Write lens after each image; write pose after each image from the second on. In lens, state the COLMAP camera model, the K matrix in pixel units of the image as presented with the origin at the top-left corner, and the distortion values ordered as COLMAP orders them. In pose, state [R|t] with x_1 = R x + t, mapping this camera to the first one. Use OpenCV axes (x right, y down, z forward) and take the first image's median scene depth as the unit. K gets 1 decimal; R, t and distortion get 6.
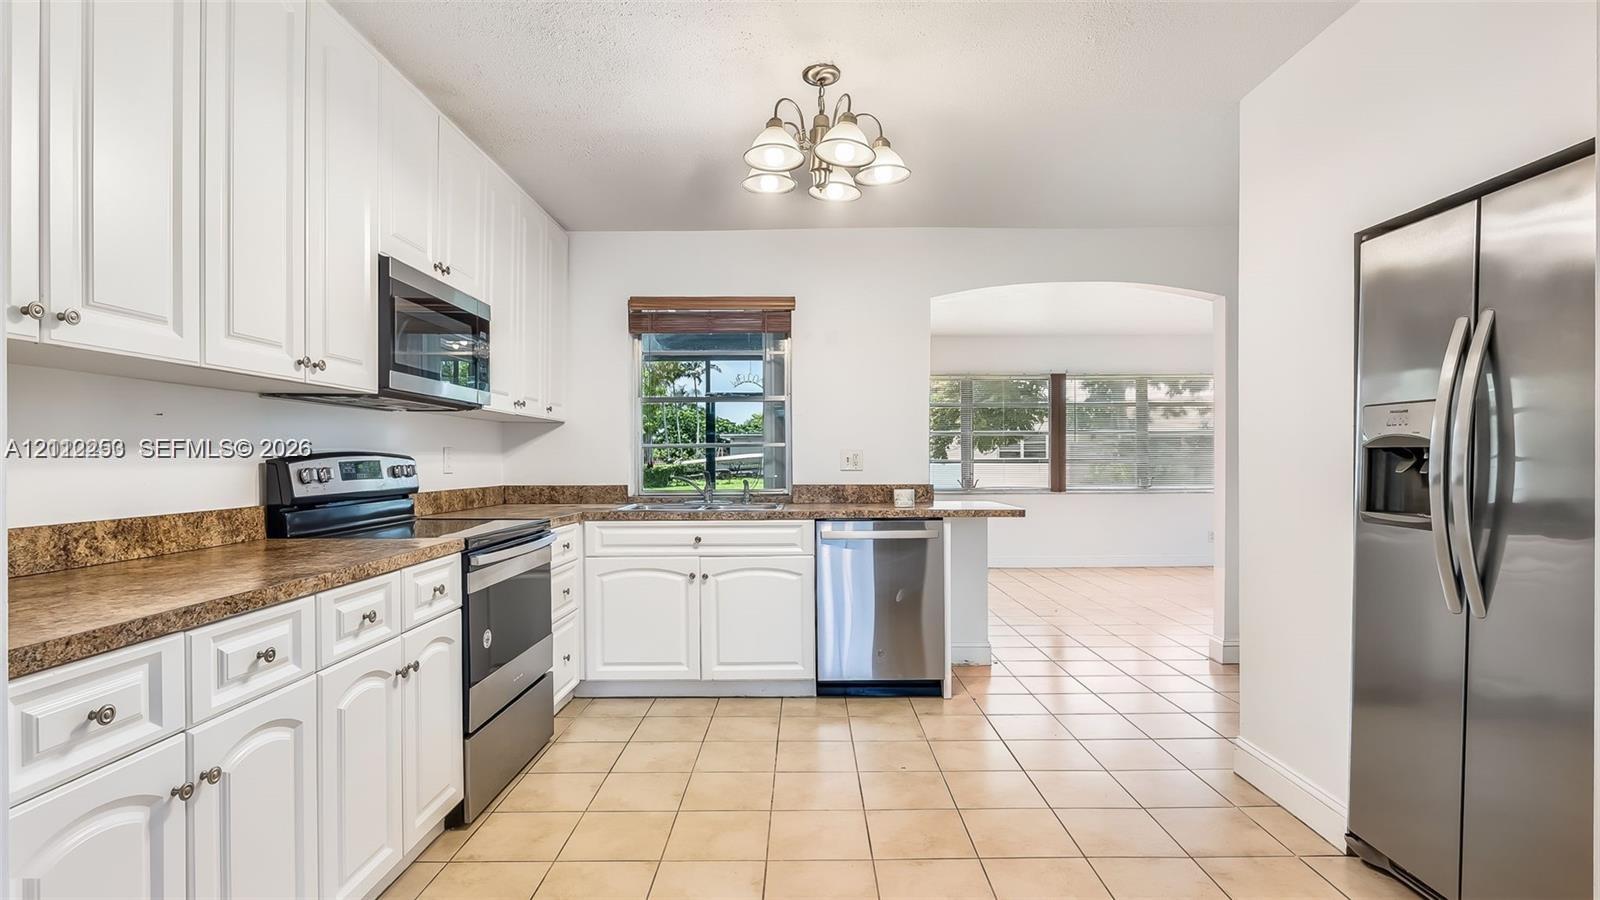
lens RADIAL K [[752.4, 0, 807.5], [0, 752.4, 468.1], [0, 0, 1]] dist [-0.000795, 0.000038]
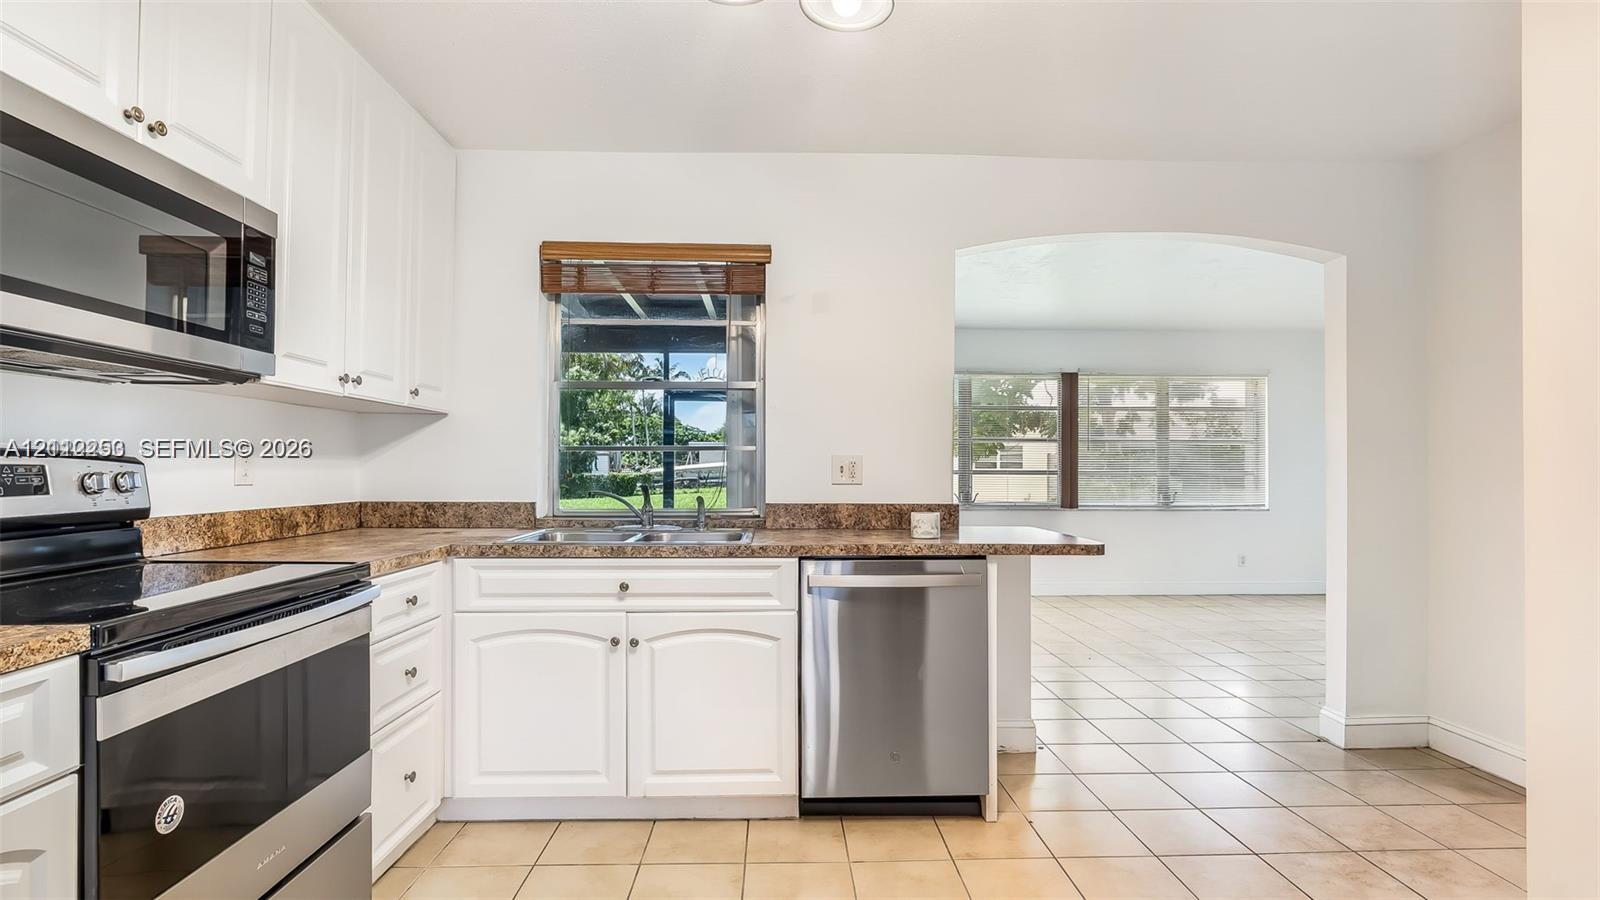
lens RADIAL K [[745.9, 0, 803.1], [0, 745.9, 465.5], [0, 0, 1]] dist [-0.003770, 0.000135]
pose [[0.999380, 0.008309, 0.034218, -0.009941], [-0.007772, 0.999845, -0.015800, -0.003702], [-0.034344, 0.015524, 0.999289, 0.324720]]
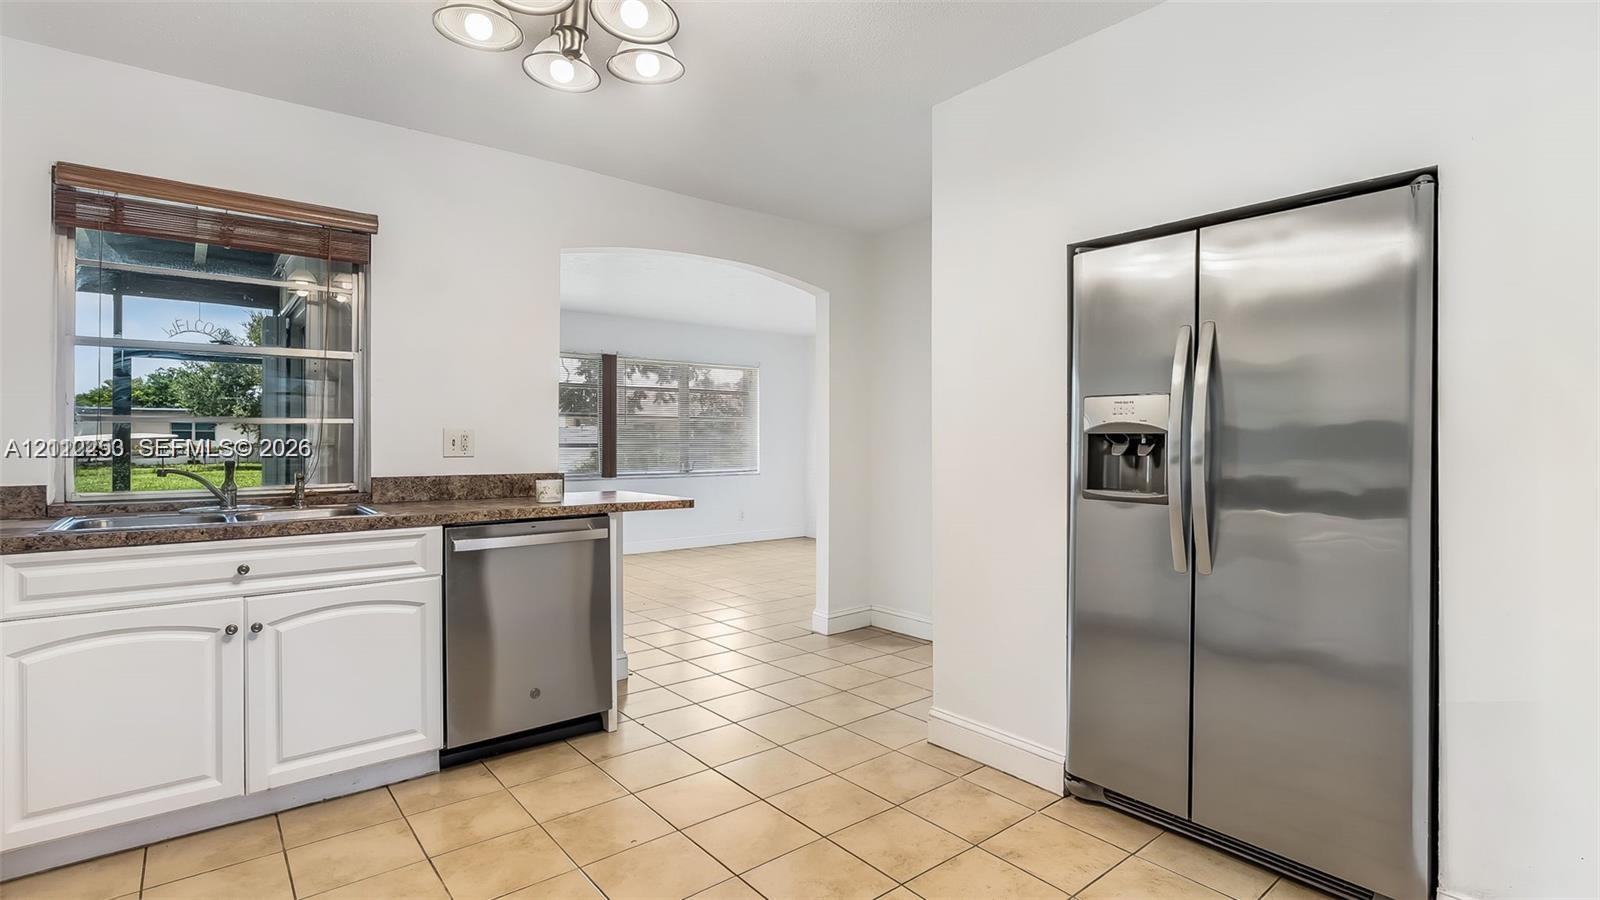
lens RADIAL K [[750.4, 0, 801.5], [0, 750.4, 441.2], [0, 0, 1]] dist [-0.002910, -0.000485]
pose [[0.776757, 0.005076, 0.629780, -0.174153], [0.004248, 0.999903, -0.013298, -0.001219], [-0.629787, 0.013004, 0.776659, 0.221707]]
